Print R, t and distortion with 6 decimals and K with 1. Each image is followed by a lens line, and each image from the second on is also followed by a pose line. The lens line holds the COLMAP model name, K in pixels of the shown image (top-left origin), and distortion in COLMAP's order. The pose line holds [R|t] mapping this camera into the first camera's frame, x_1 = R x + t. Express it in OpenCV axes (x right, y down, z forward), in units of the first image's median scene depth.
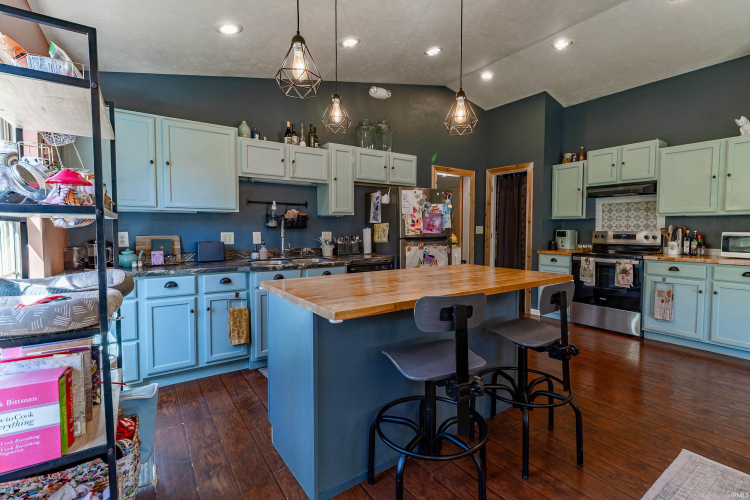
lens RADIAL K [[345.1, 0, 374.4], [0, 345.1, 243.7], [0, 0, 1]] dist [0.002915, 0.000417]
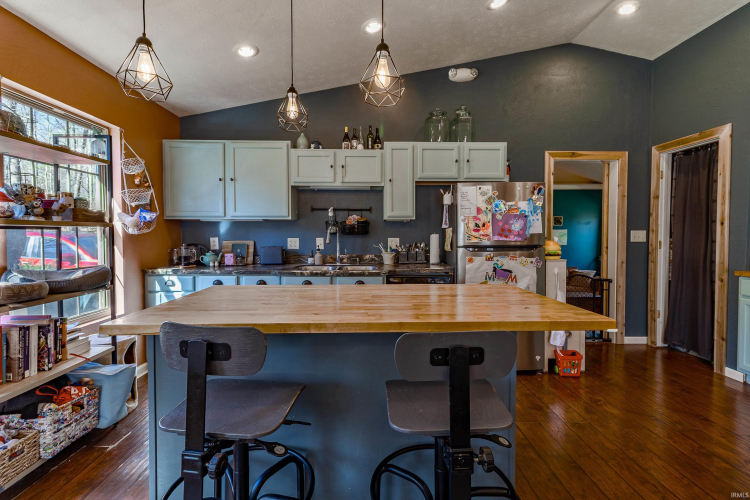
lens RADIAL K [[341.1, 0, 377.8], [0, 341.1, 243.6], [0, 0, 1]] dist [0.001710, 0.000467]
pose [[0.841621, 0.012991, -0.539912, 0.339105], [-0.022459, 0.999688, -0.010956, -0.008918], [0.539601, 0.021346, 0.841650, 0.216073]]
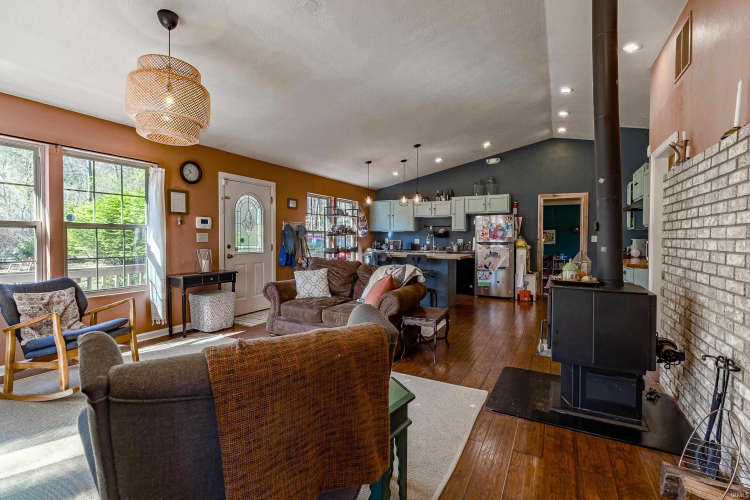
lens RADIAL K [[345.1, 0, 374.4], [0, 345.1, 243.7], [0, 0, 1]] dist [0.002915, 0.000417]
pose [[0.459412, 0.017194, -0.888057, 1.489058], [-0.041618, 0.999131, -0.002186, 0.018537], [0.887248, 0.037964, 0.459728, -0.380787]]
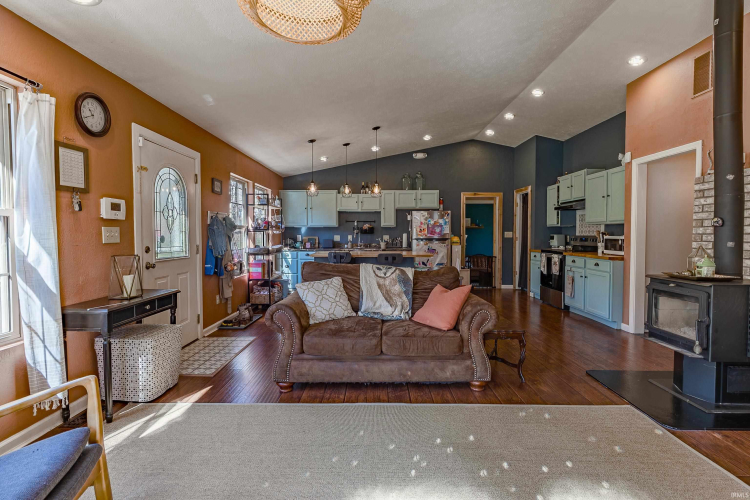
lens RADIAL K [[348.1, 0, 374.2], [0, 348.1, 244.4], [0, 0, 1]] dist [0.000222, -0.000139]
pose [[0.822284, 0.016652, -0.568834, 0.942338], [-0.024526, 0.999680, -0.006190, 0.029484], [0.568549, 0.019041, 0.822429, -0.637029]]
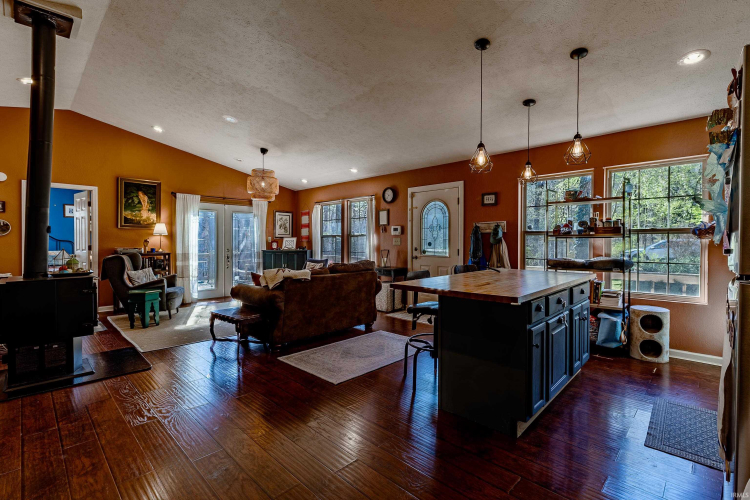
lens RADIAL K [[348.1, 0, 374.2], [0, 348.1, 244.4], [0, 0, 1]] dist [0.000222, -0.000139]
pose [[-0.978792, -0.003351, -0.204830, 0.546480], [-0.012874, 0.998896, 0.045180, -0.040934], [0.204452, 0.046859, -0.977754, 1.250089]]
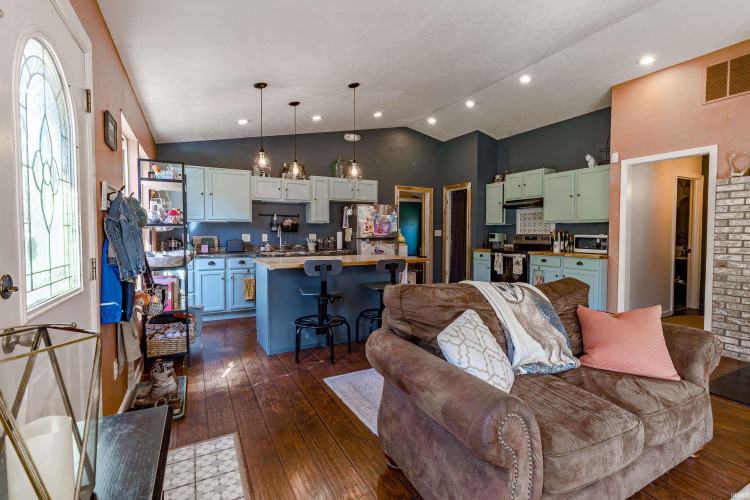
lens RADIAL K [[348.1, 0, 374.2], [0, 348.1, 244.4], [0, 0, 1]] dist [0.000222, -0.000139]
pose [[0.993316, 0.005423, -0.115298, 0.312875], [-0.006411, 0.999946, -0.008199, 0.021154], [0.115248, 0.008884, 0.993297, -0.476863]]
